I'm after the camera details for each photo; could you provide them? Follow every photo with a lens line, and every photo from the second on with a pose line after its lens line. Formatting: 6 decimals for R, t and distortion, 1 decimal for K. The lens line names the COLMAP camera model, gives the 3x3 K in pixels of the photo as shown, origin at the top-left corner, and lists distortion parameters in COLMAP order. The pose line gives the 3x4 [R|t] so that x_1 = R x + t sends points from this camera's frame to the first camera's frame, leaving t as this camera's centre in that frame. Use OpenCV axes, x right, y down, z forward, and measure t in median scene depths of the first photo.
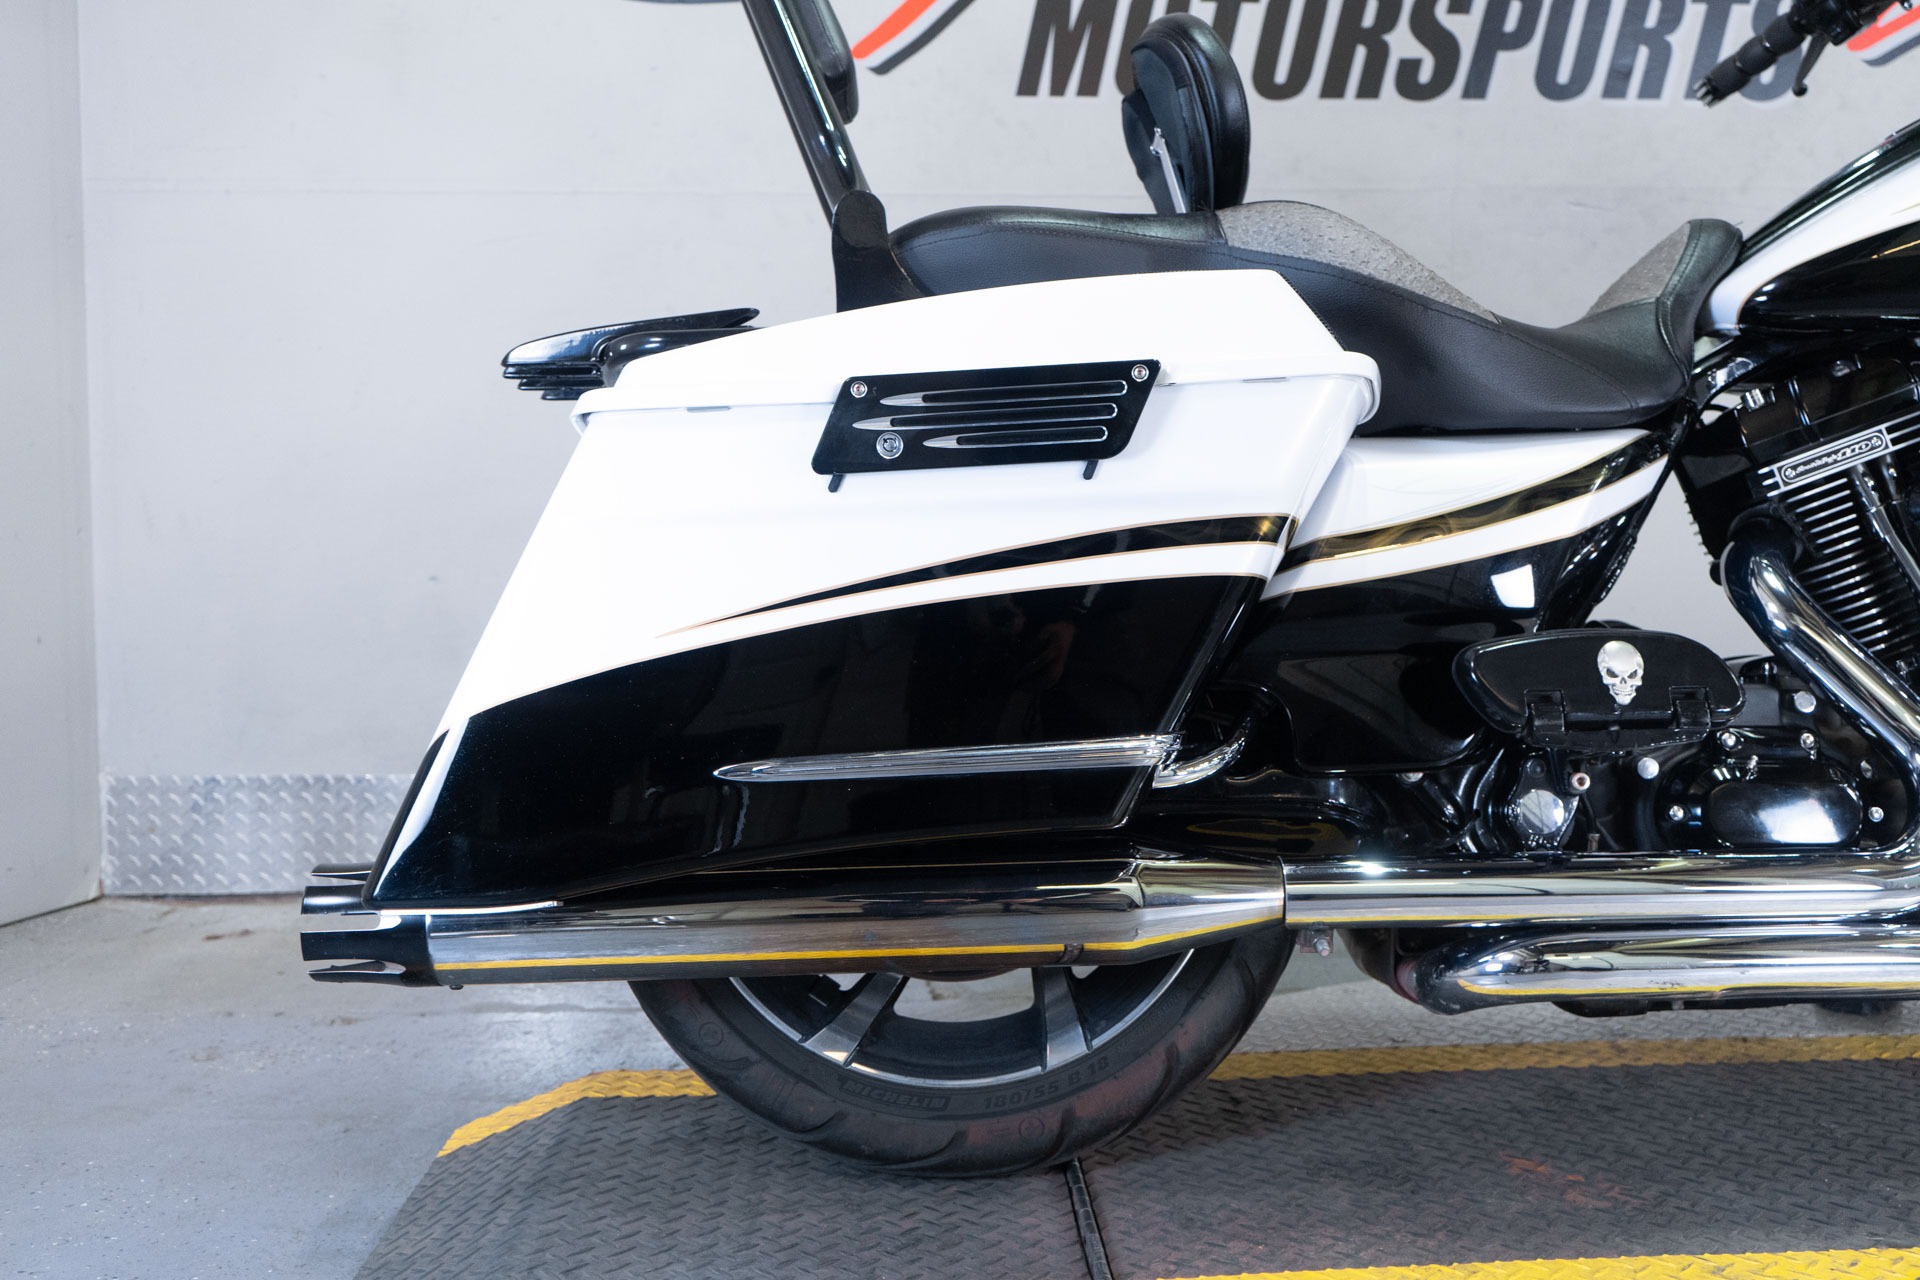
lens RADIAL K [[1892.6, 0, 960.0], [0, 1892.6, 640.0], [0, 0, 1]] dist [0.007360, 0.000224]
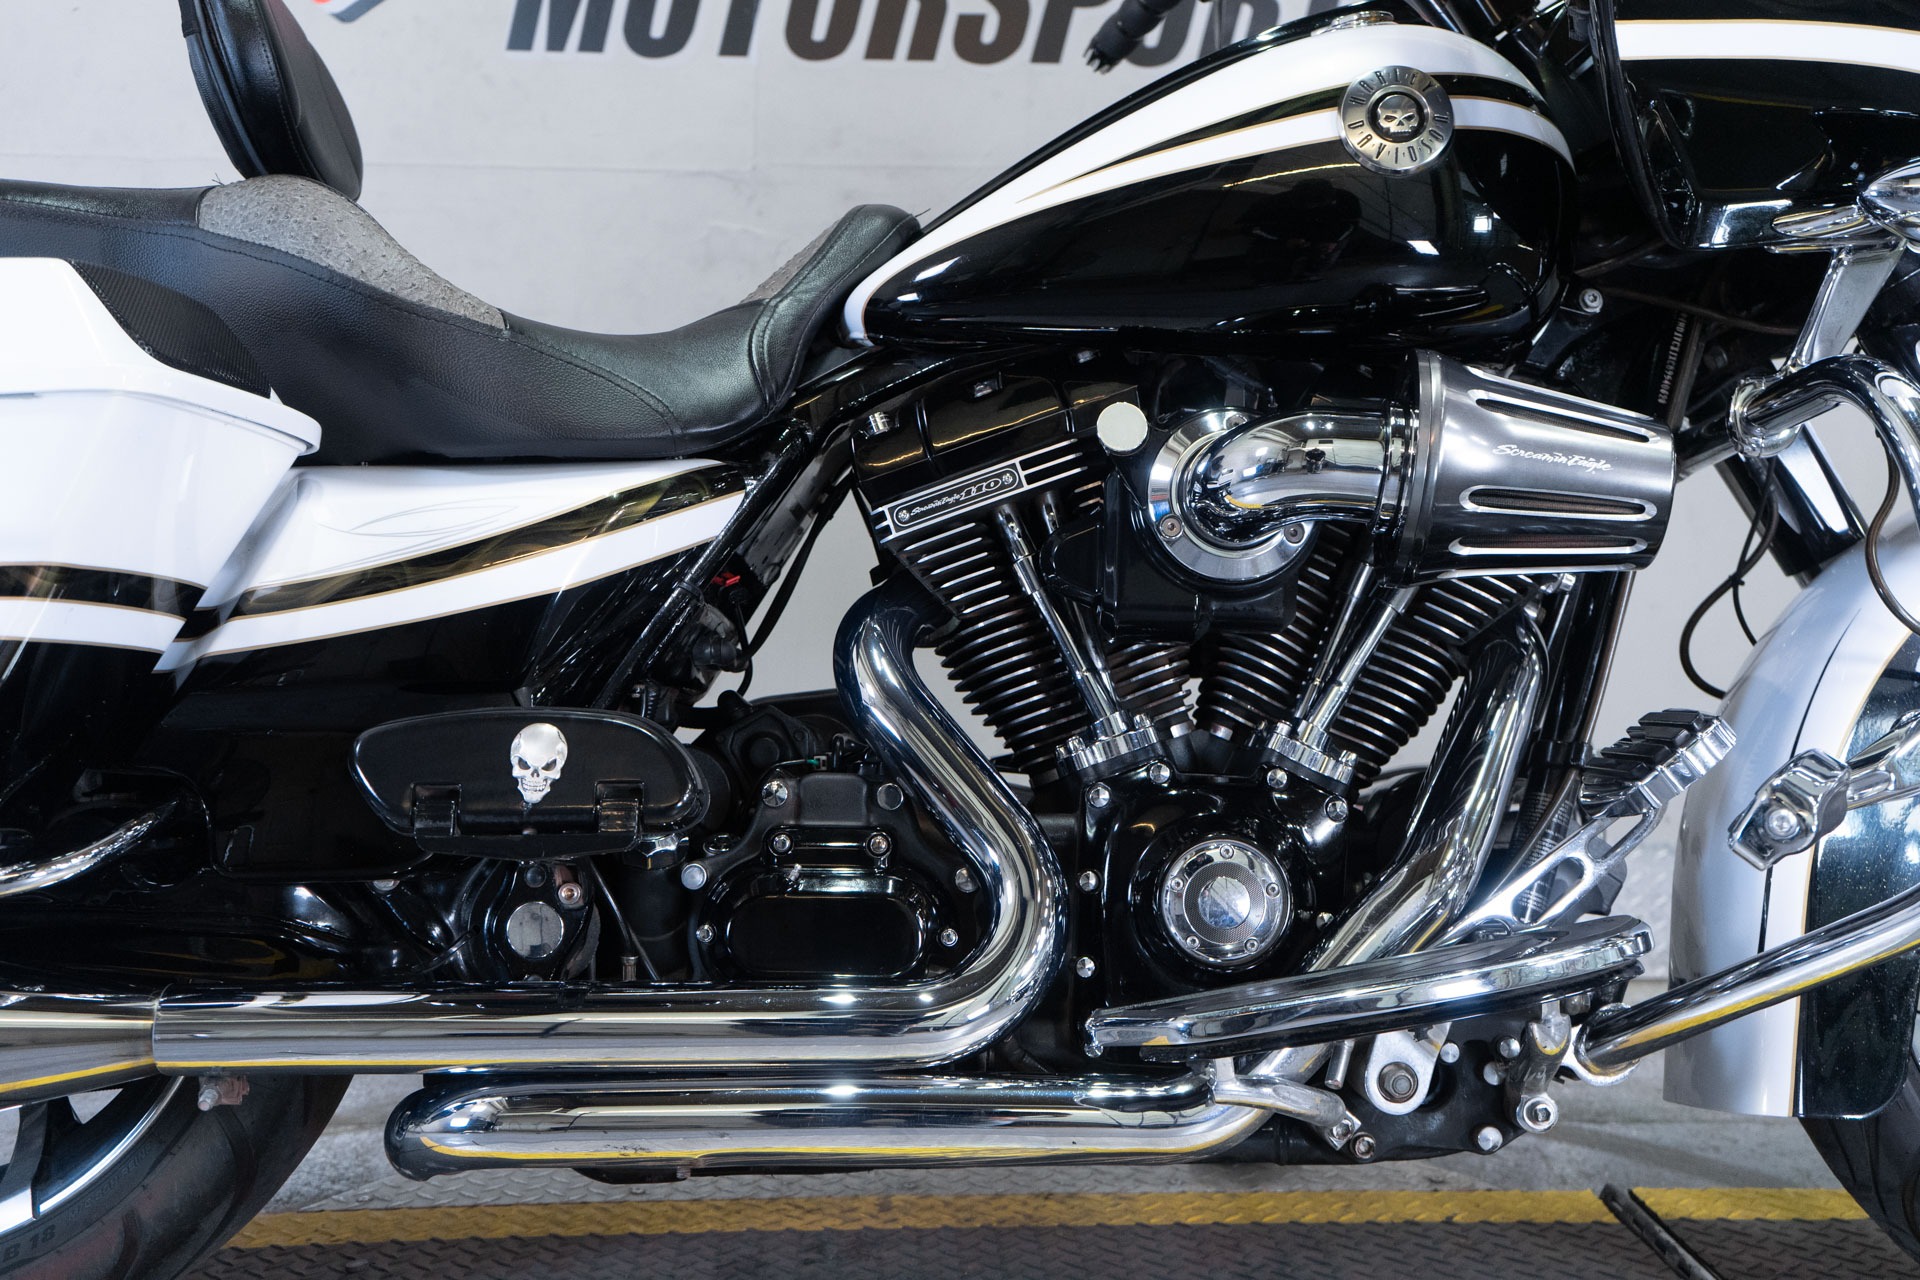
lens RADIAL K [[2192.9, 0, 933.2], [0, 2192.9, 610.8], [0, 0, 1]] dist [-0.088610, 0.268043]
pose [[0.999798, 0.014039, 0.014377, 0.210149], [-0.013594, 0.999440, -0.030571, -0.008825], [-0.014798, 0.030369, 0.999429, 0.028116]]
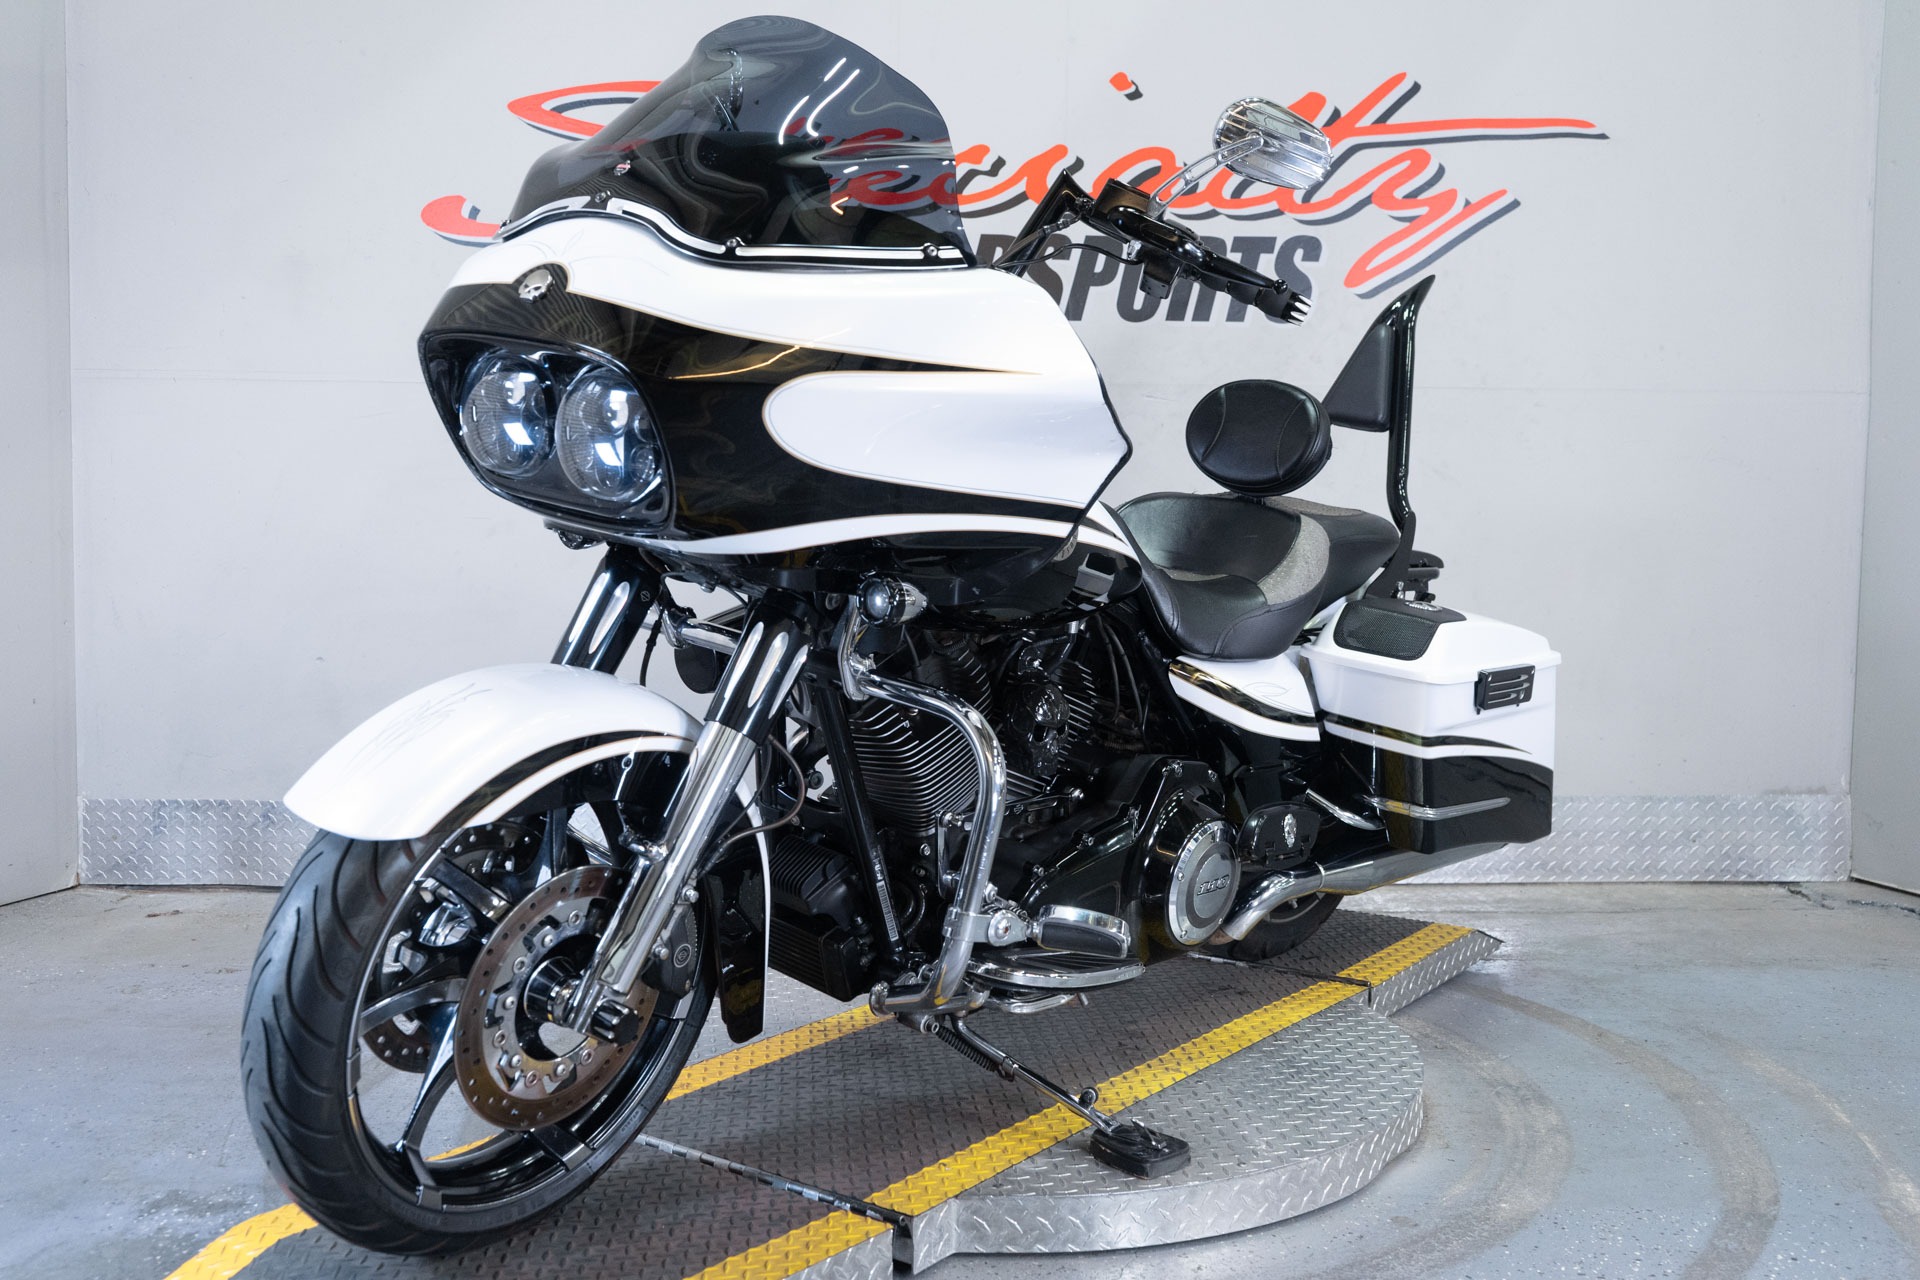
lens RADIAL K [[1881.7, 0, 958.8], [0, 1881.7, 638.7], [0, 0, 1]] dist [0.012565, -0.012141]
pose [[0.999793, 0.011396, -0.016857, 0.214393], [-0.011507, 0.999913, -0.006507, -0.043866], [0.016781, 0.006700, 0.999837, -0.372155]]
